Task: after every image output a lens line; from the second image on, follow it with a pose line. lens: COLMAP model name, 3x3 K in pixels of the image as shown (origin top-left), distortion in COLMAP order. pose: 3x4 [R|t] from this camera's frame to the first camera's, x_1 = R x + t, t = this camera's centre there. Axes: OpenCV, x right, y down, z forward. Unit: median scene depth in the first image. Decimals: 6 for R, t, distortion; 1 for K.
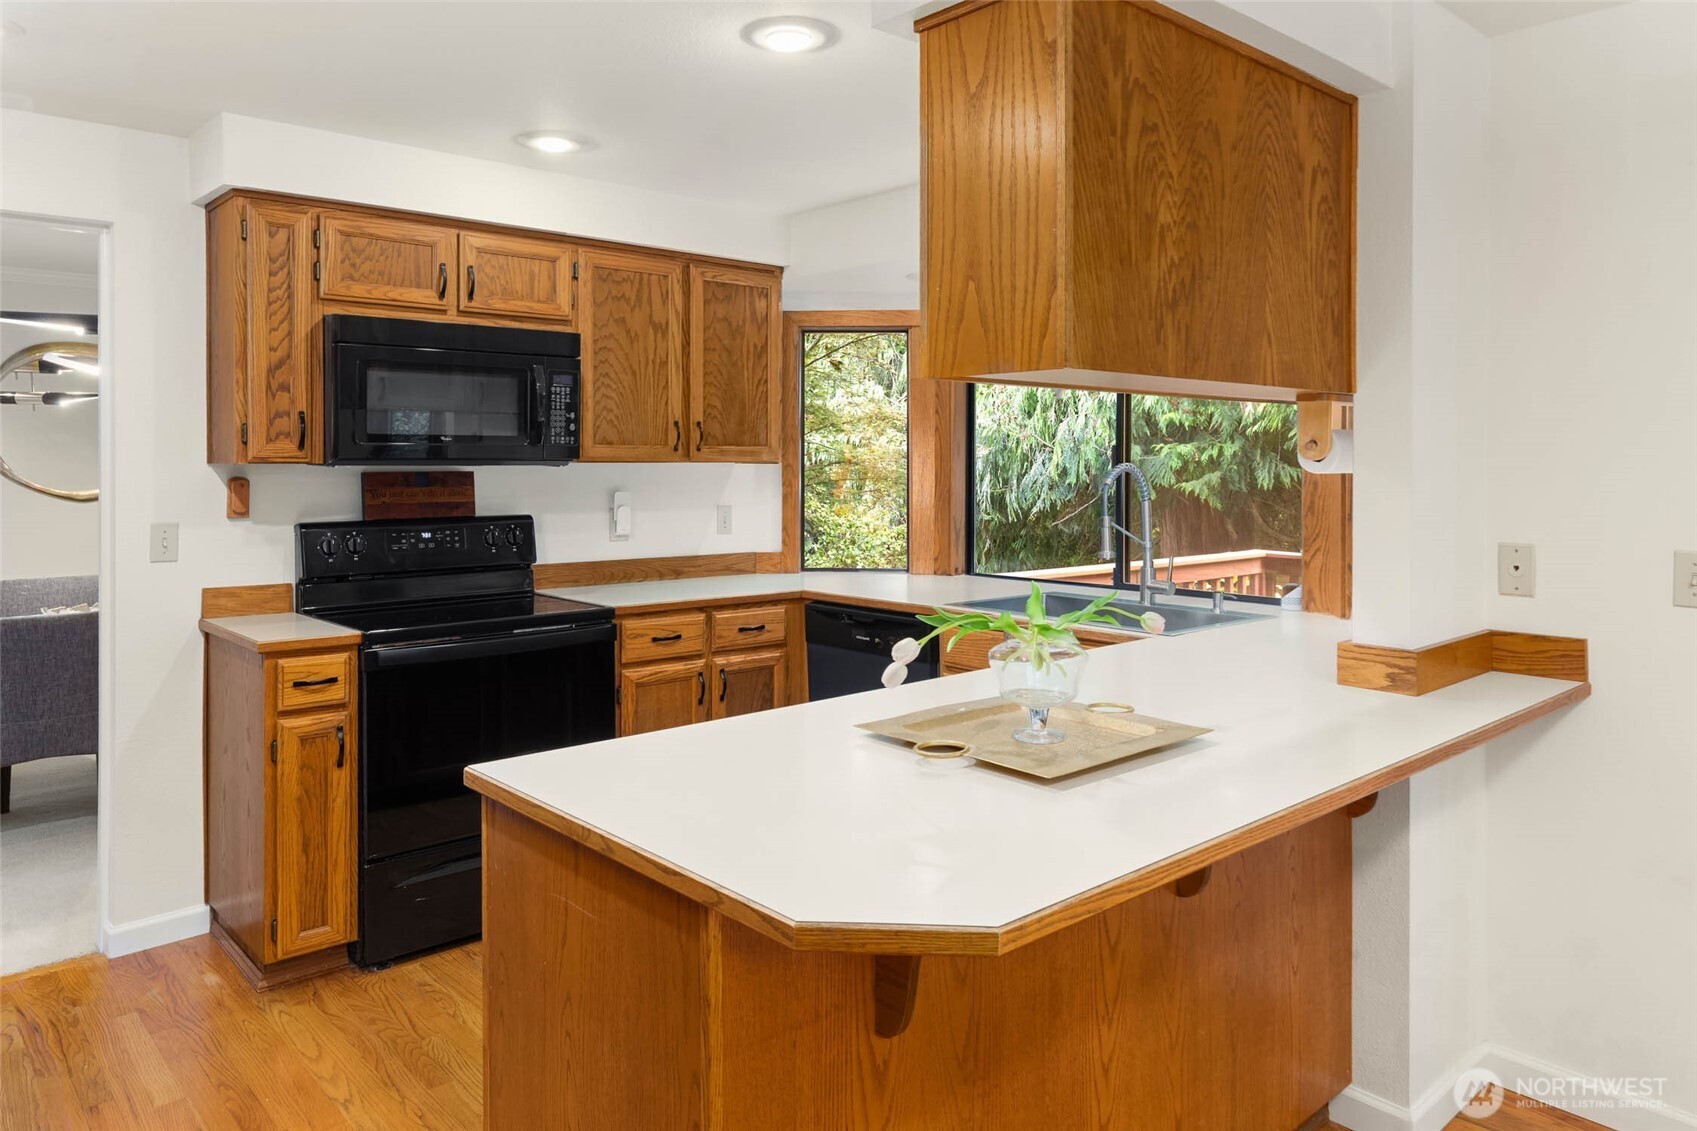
lens RADIAL K [[1127.2, 0, 848.7], [0, 1127.2, 468.4], [0, 0, 1]] dist [0.005961, 0.002538]
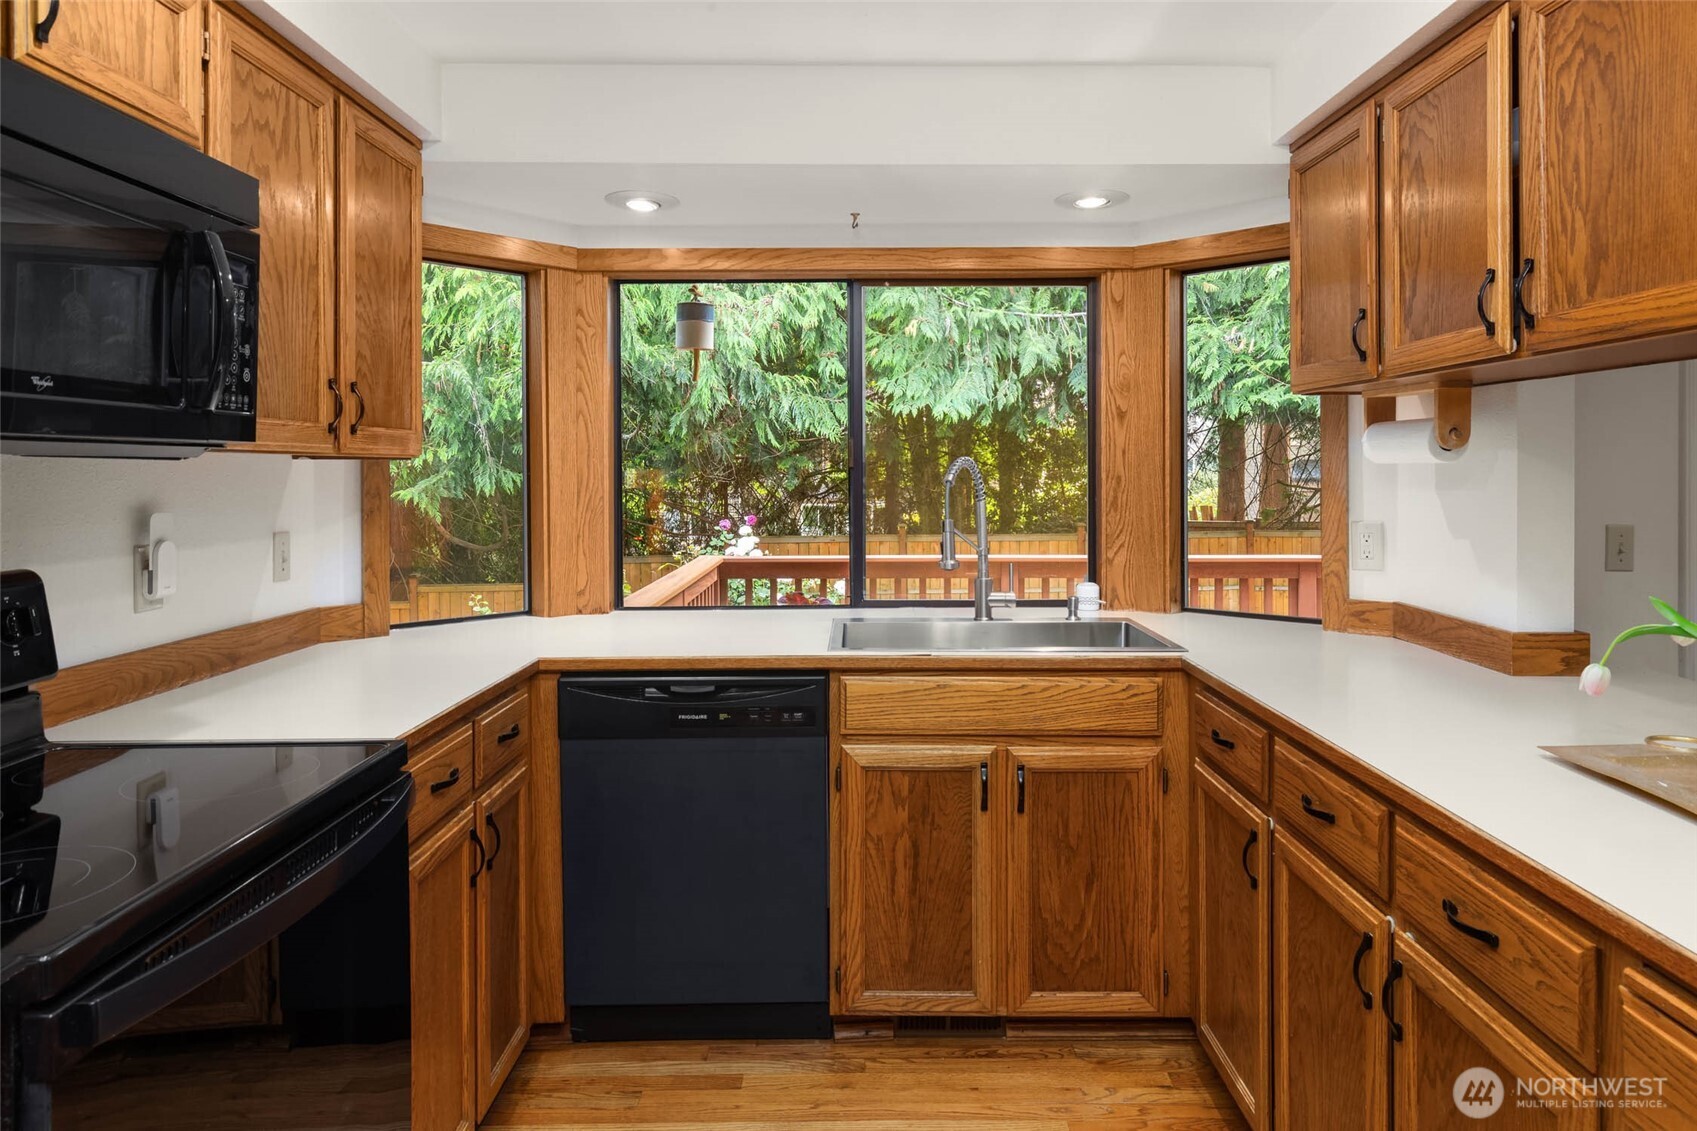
lens RADIAL K [[1092.8, 0, 853.7], [0, 1092.8, 467.1], [0, 0, 1]] dist [0.003317, -0.000053]
pose [[0.663260, -0.001603, 0.748387, -0.453474], [0.008382, 0.999951, -0.005287, 0.006848], [-0.748342, 0.009779, 0.663241, 0.549266]]
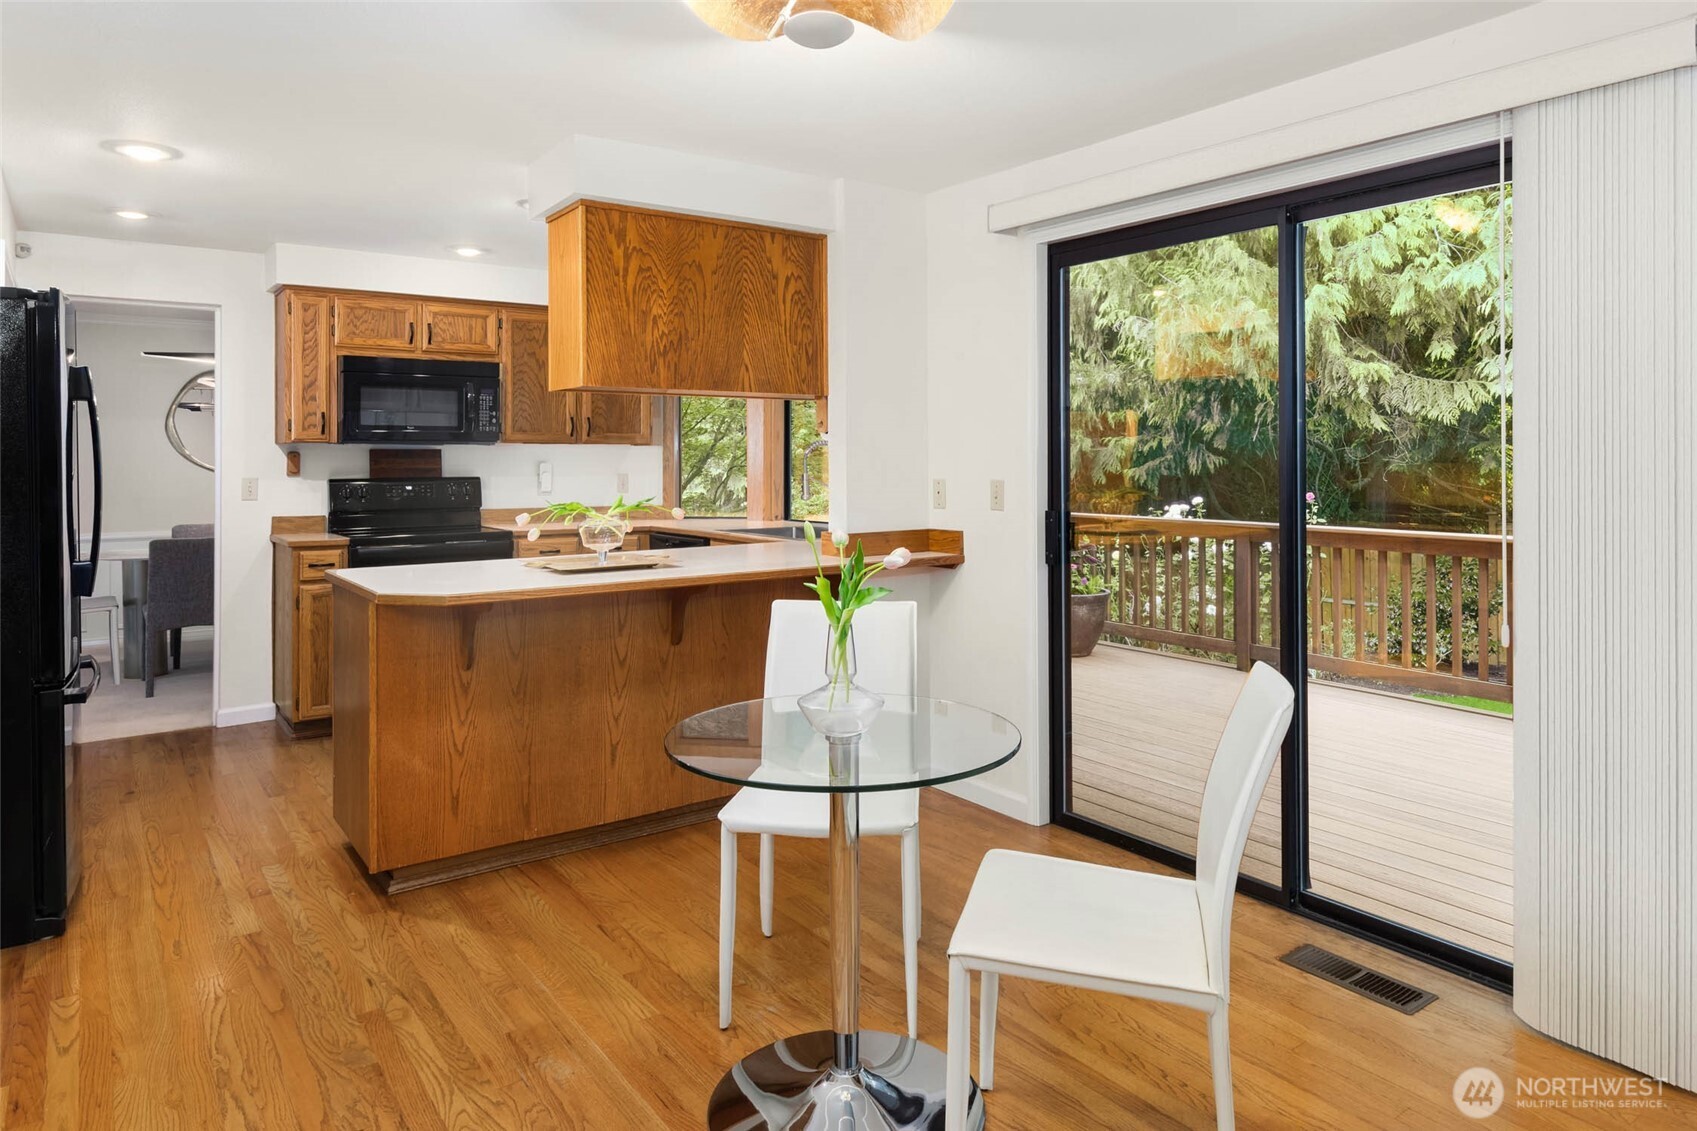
lens RADIAL K [[1033.6, 0, 848.1], [0, 1033.6, 451.9], [0, 0, 1]] dist [0.002298, -0.000050]
pose [[0.994614, -0.005497, -0.103505, 0.447138], [0.004021, 0.999887, -0.014467, 0.033954], [0.103573, 0.013973, 0.994524, -0.455700]]
